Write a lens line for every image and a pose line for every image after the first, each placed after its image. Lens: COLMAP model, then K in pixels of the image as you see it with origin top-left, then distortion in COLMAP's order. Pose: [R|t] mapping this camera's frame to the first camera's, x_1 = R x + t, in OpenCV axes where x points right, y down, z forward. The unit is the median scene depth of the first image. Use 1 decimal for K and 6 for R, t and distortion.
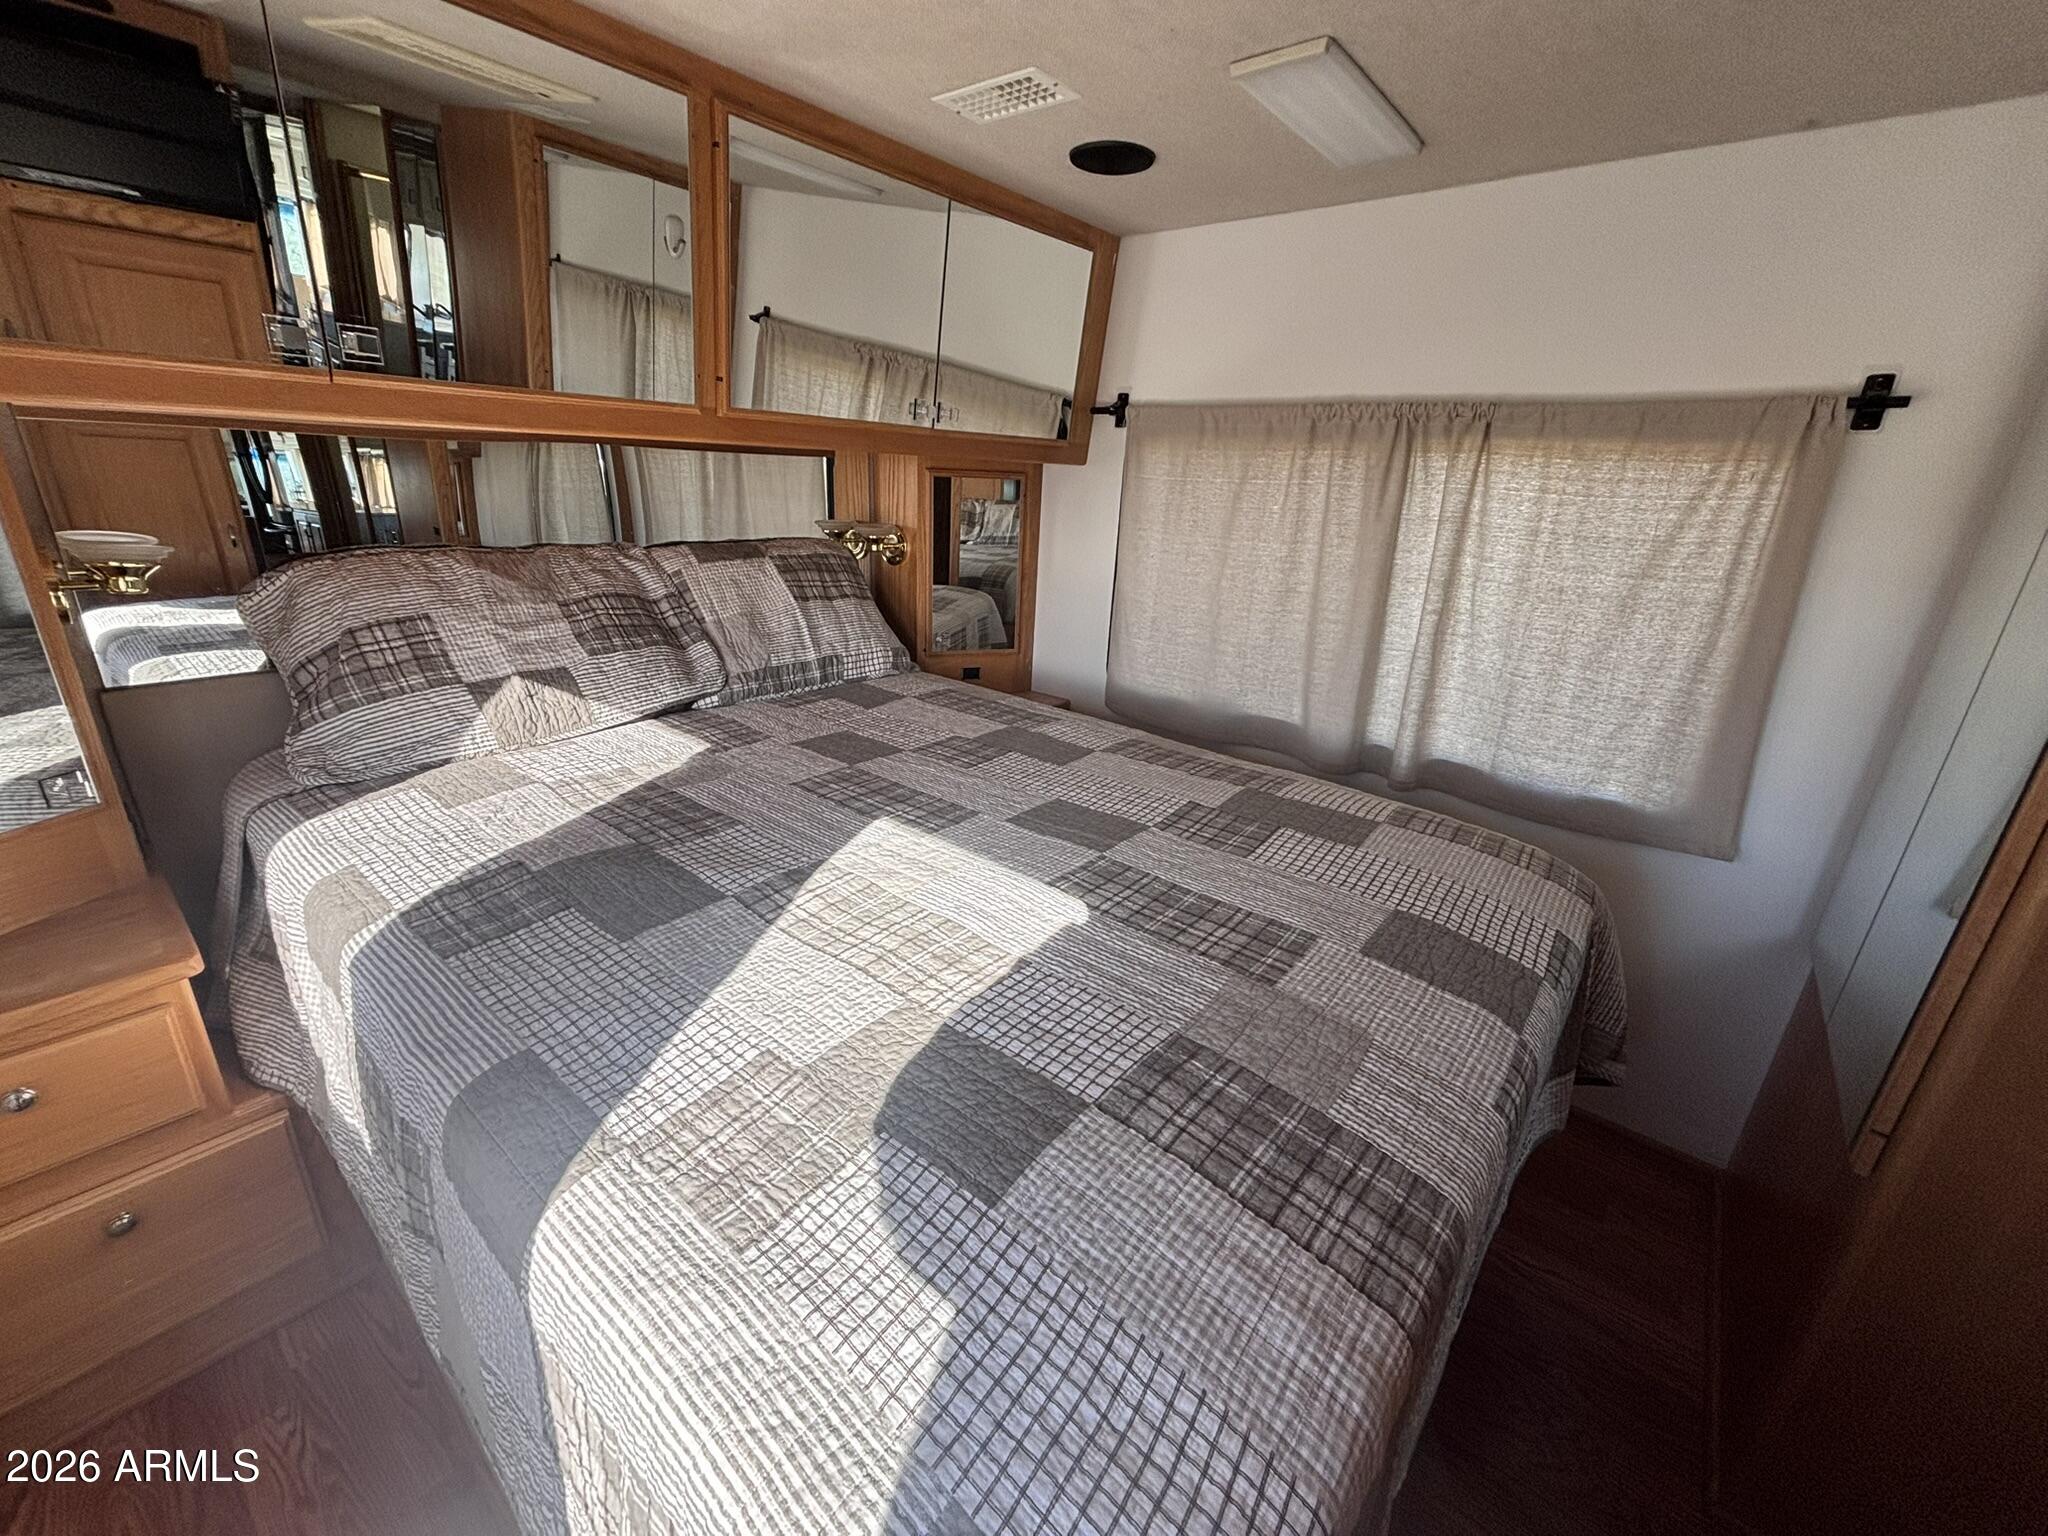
lens RADIAL K [[831.5, 0, 1018.5], [0, 831.5, 767.4], [0, 0, 1]] dist [0.007718, -0.000837]
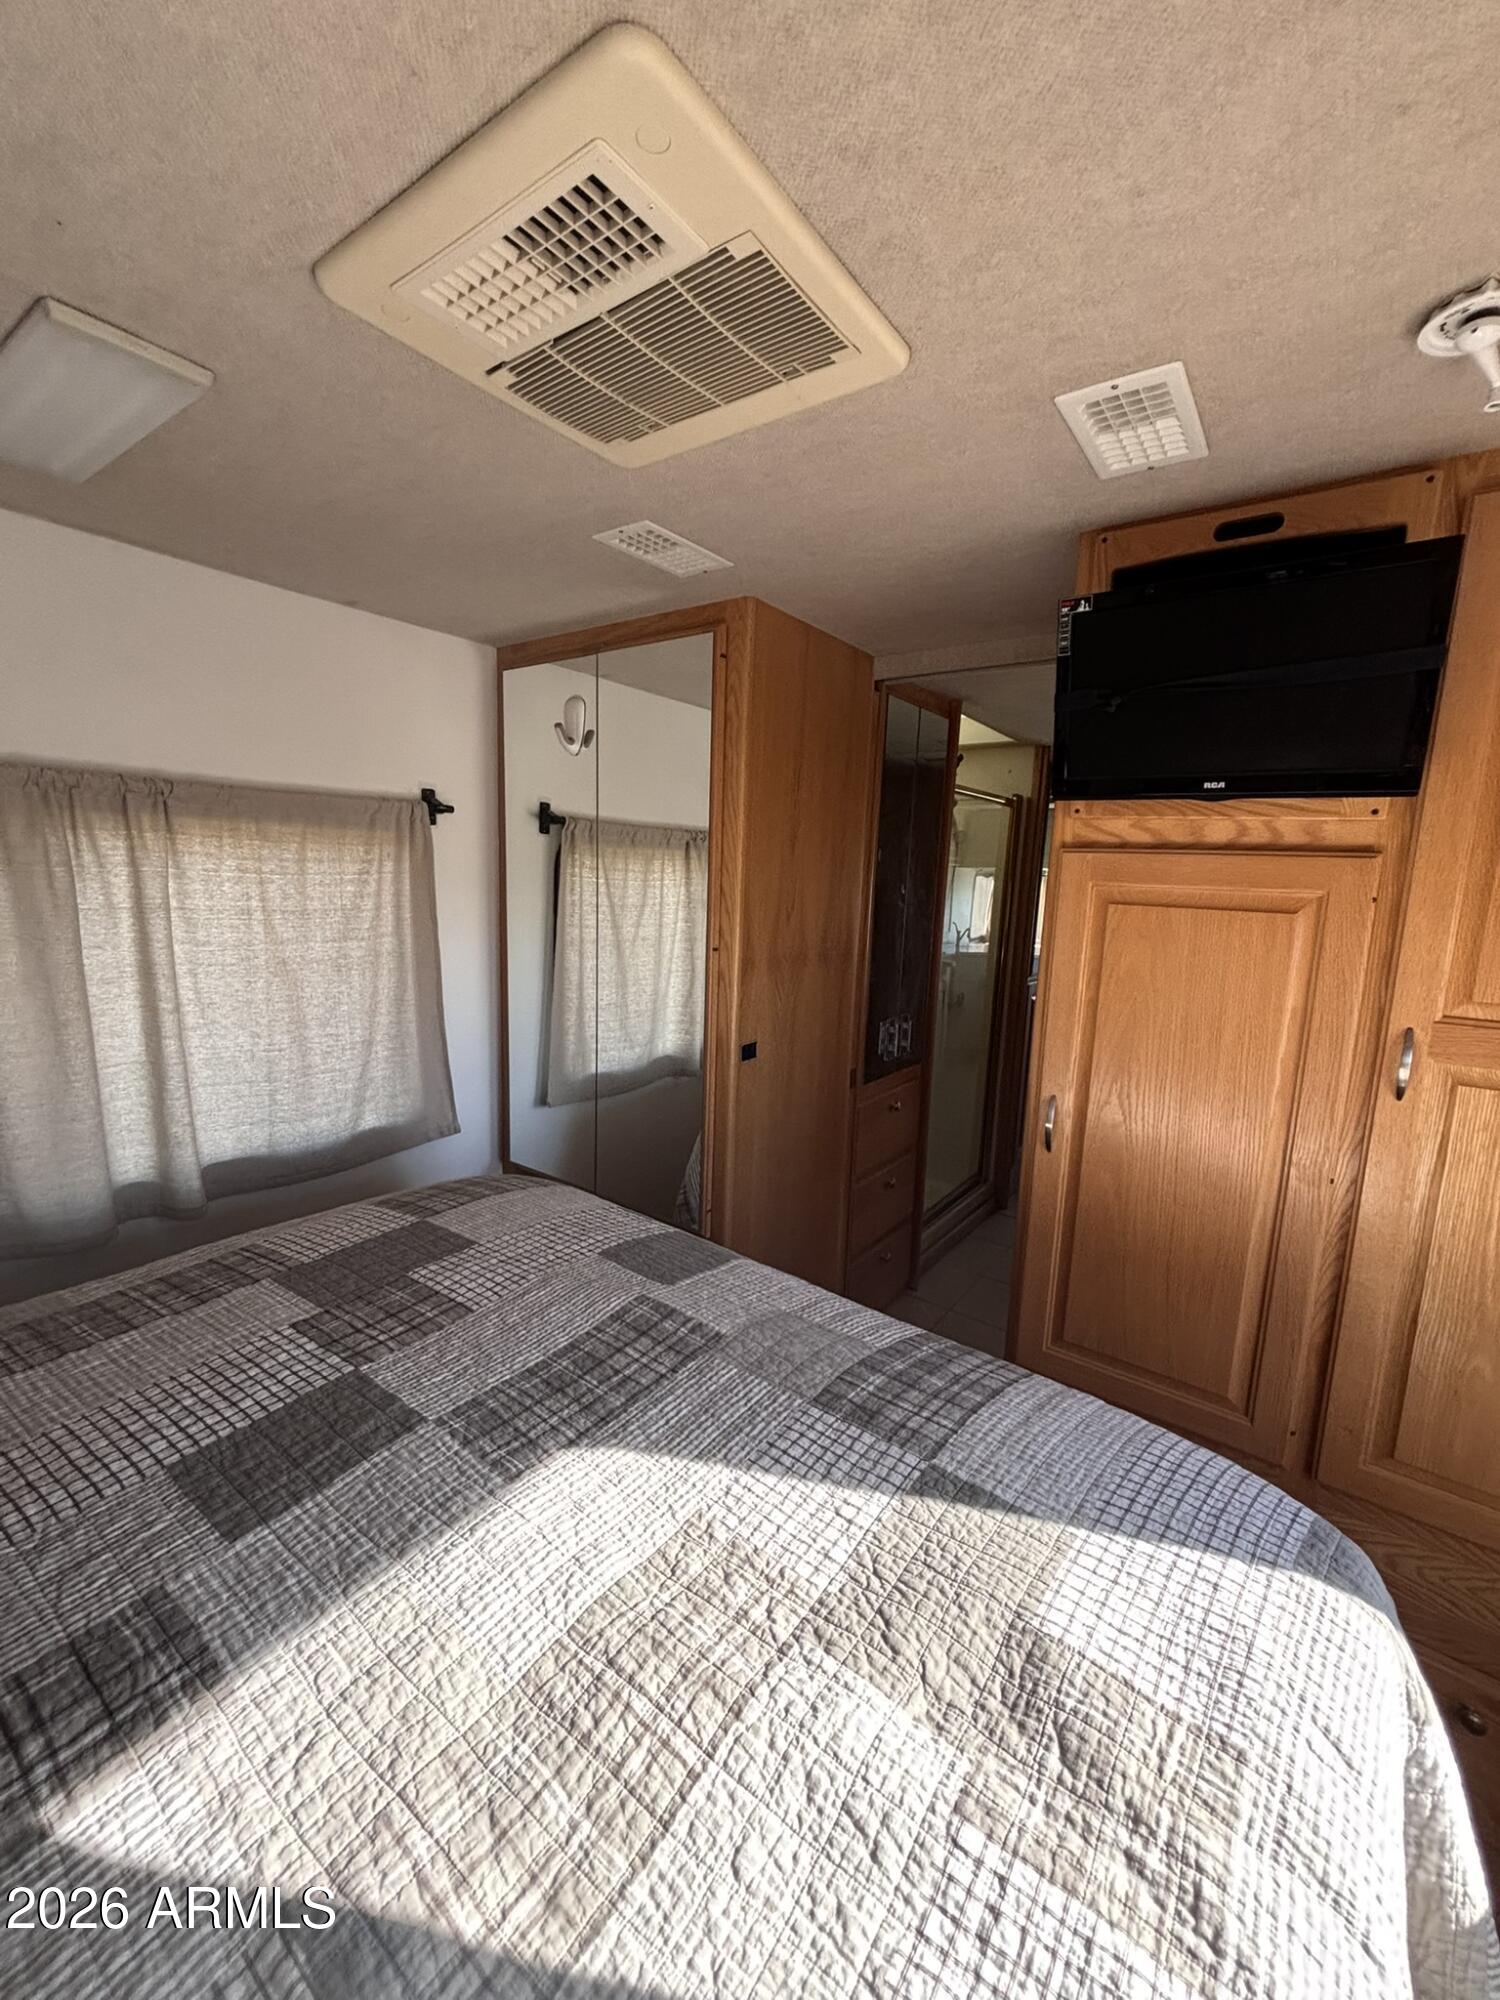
lens RADIAL K [[812.0, 0, 744.7], [0, 812.0, 1005.5], [0, 0, 1]] dist [0.007718, -0.000837]
pose [[-0.044511, -0.220503, 0.974370, -0.479861], [0.295851, 0.928677, 0.223678, -0.283722], [-0.954197, 0.298224, 0.023900, 0.579237]]
